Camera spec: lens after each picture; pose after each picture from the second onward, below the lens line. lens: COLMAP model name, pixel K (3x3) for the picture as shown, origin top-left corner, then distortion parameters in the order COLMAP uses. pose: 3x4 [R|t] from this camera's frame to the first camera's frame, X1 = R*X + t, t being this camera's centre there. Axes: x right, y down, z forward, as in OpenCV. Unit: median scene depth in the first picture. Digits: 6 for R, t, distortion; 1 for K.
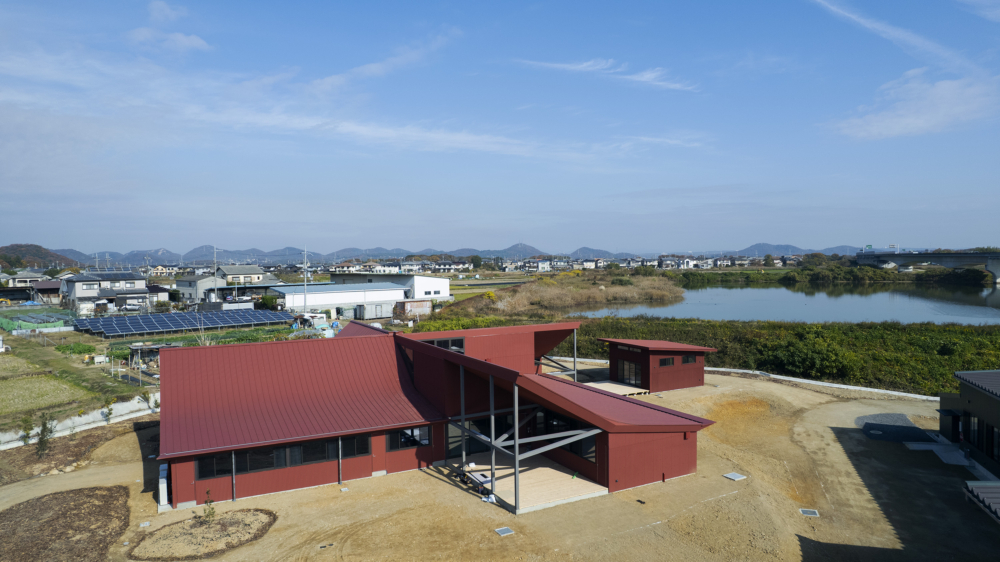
lens RADIAL K [[639.9, 0, 505.2], [0, 639.9, 281.7], [0, 0, 1]] dist [-0.086130, 0.075838]
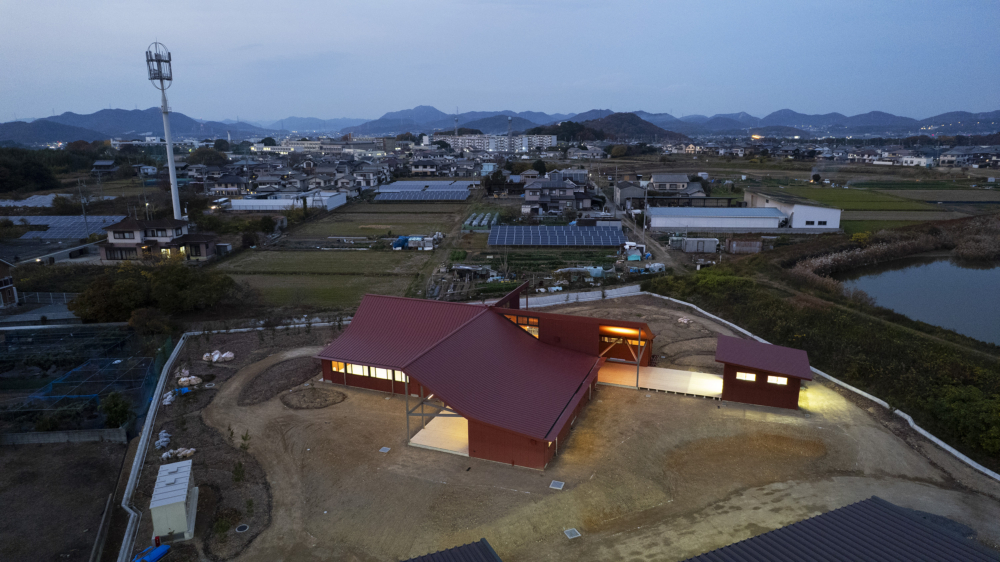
lens RADIAL K [[639.9, 0, 505.2], [0, 639.9, 281.7], [0, 0, 1]] dist [-0.086130, 0.075838]
pose [[0.657234, 0.186149, -0.730337, 0.632992], [-0.027664, 0.974325, 0.223442, -0.210301], [0.753179, -0.126649, 0.645509, 0.067352]]
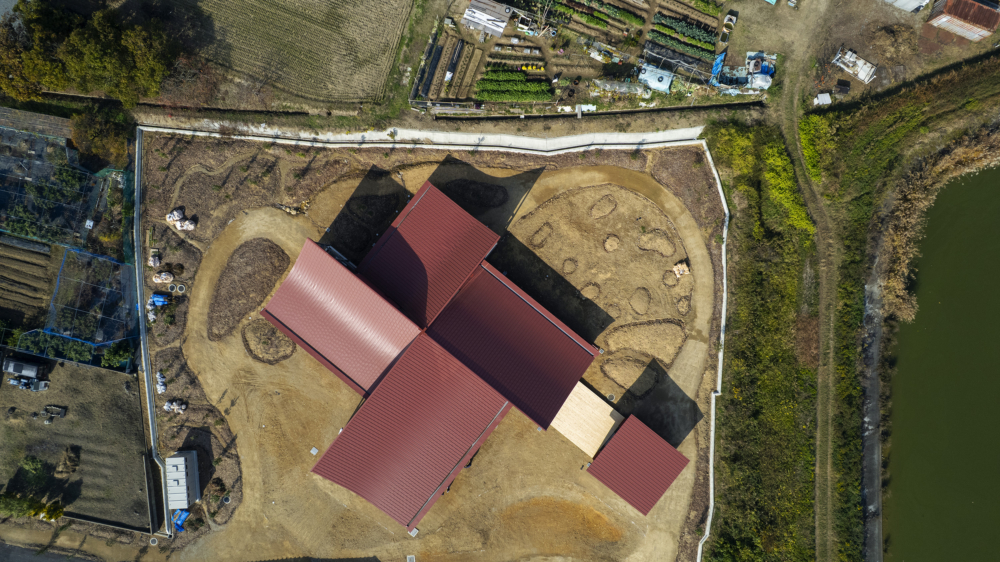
lens RADIAL K [[639.9, 0, 505.2], [0, 639.9, 281.7], [0, 0, 1]] dist [-0.086130, 0.075838]
pose [[0.392148, 0.919808, 0.013198, -0.156602], [-0.044883, 0.004802, 0.998981, -0.944184], [0.918807, -0.392340, 0.043166, 0.810565]]
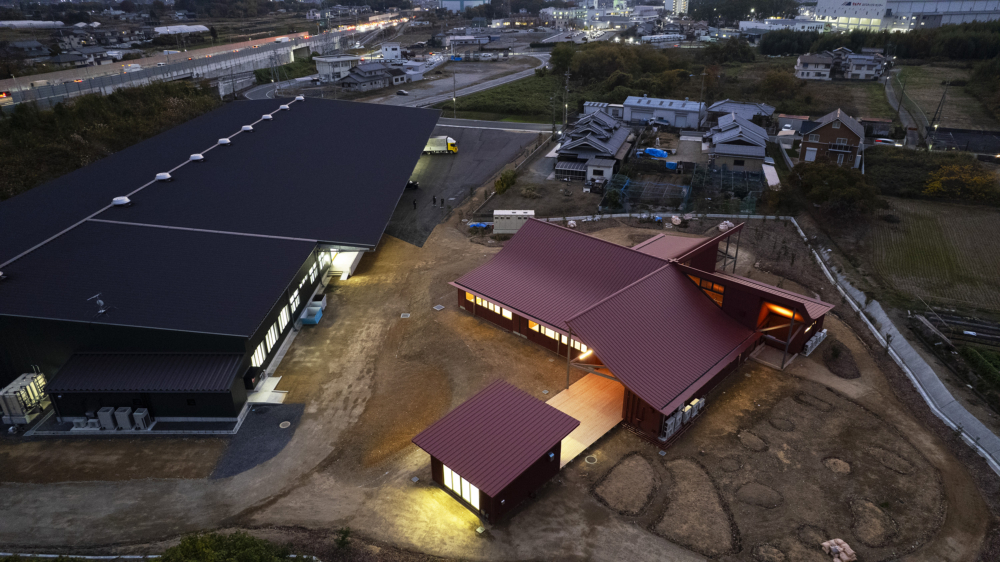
lens RADIAL K [[639.9, 0, 505.2], [0, 639.9, 281.7], [0, 0, 1]] dist [-0.086130, 0.075838]
pose [[-0.951594, 0.151631, -0.267351, 0.364876], [0.012283, 0.887904, 0.459865, -0.344156], [0.307112, 0.434321, -0.846787, 1.429410]]
